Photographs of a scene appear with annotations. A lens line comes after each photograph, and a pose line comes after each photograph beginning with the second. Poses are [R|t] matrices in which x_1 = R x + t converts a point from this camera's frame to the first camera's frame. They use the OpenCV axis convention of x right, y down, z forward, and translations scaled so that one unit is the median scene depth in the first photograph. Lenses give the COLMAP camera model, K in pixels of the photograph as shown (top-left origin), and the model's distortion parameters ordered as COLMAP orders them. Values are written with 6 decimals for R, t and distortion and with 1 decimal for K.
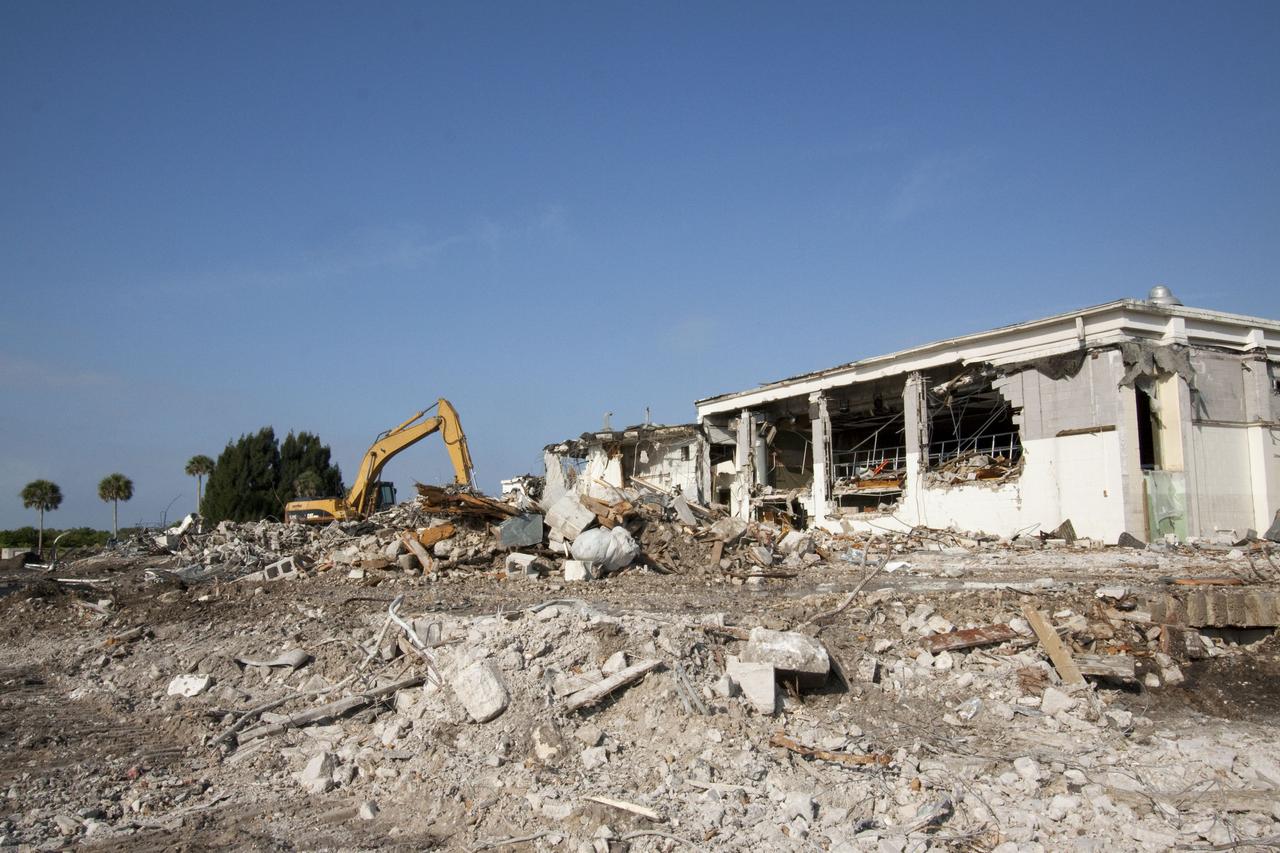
lens RADIAL K [[1021.2, 0, 640.0], [0, 1021.2, 426.5], [0, 0, 1]] dist [0.007032, 0.004248]
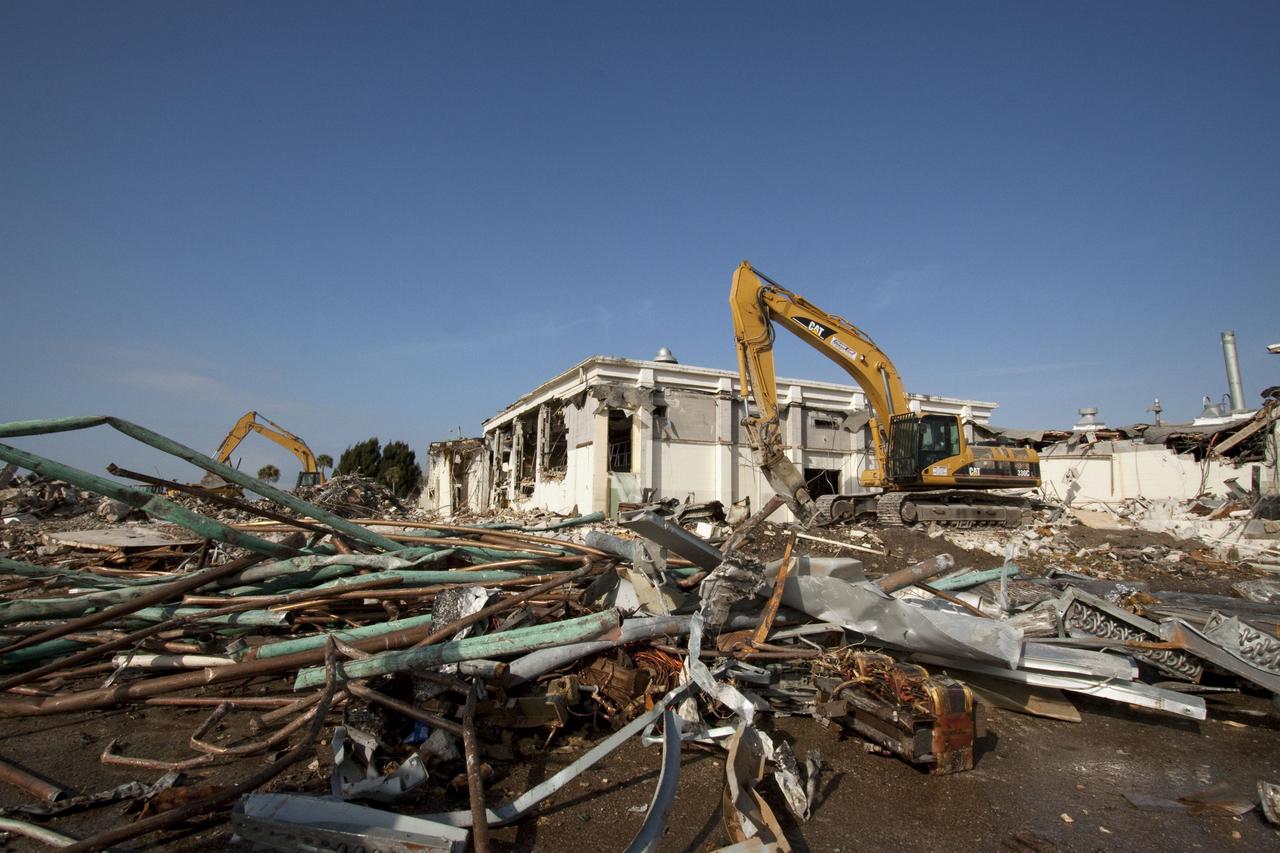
lens RADIAL K [[688.9, 0, 640.0], [0, 688.9, 426.5], [0, 0, 1]] dist [-0.035600, 0.000318]
pose [[0.996822, 0.018626, -0.077453, 0.489399], [-0.020464, 0.999526, -0.023005, -0.000480], [0.076988, 0.024516, 0.996731, 0.009618]]
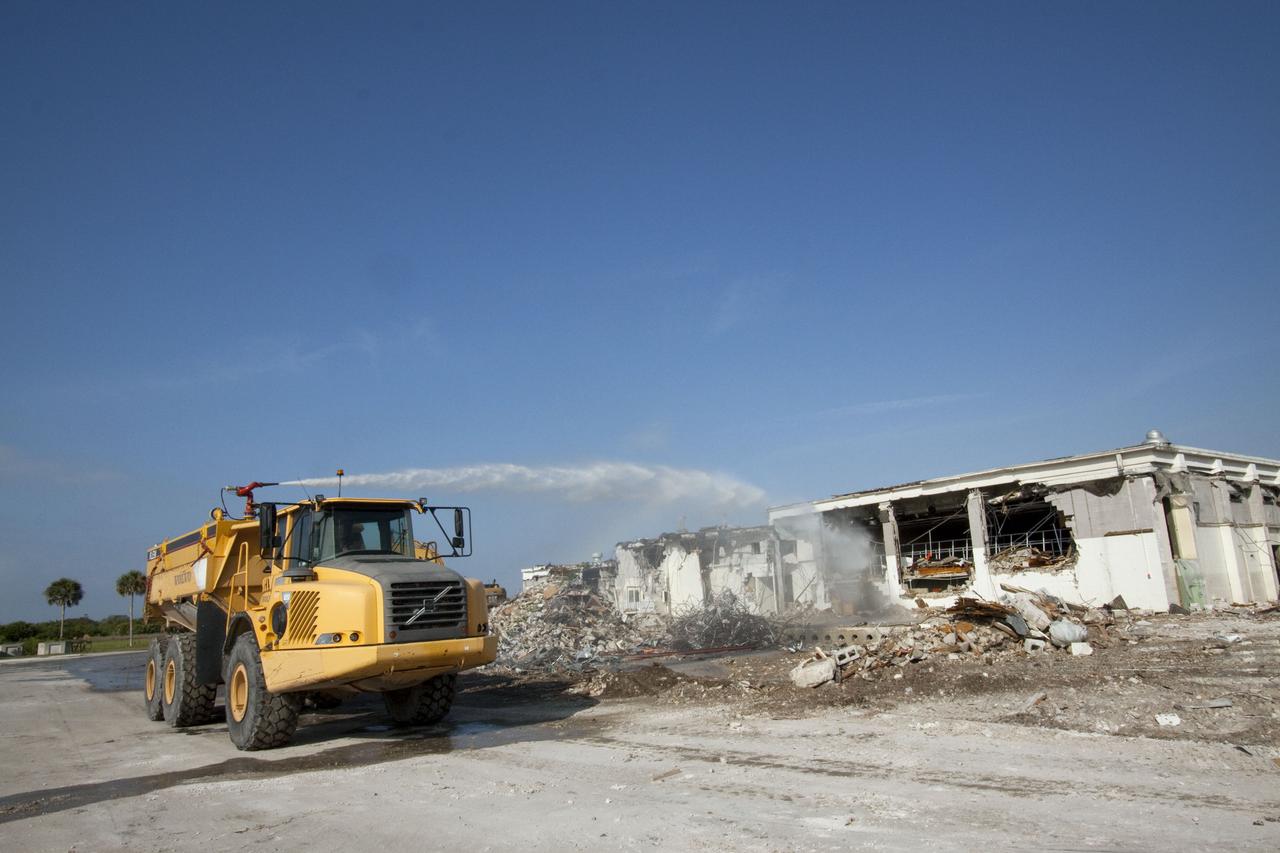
lens RADIAL K [[877.1, 0, 640.0], [0, 877.1, 426.5], [0, 0, 1]] dist [-0.003703, 0.002576]
pose [[0.990819, -0.006878, 0.135019, -0.341742], [0.019796, 0.995322, -0.094567, -0.034104], [-0.133737, 0.096372, 0.986320, -0.117783]]
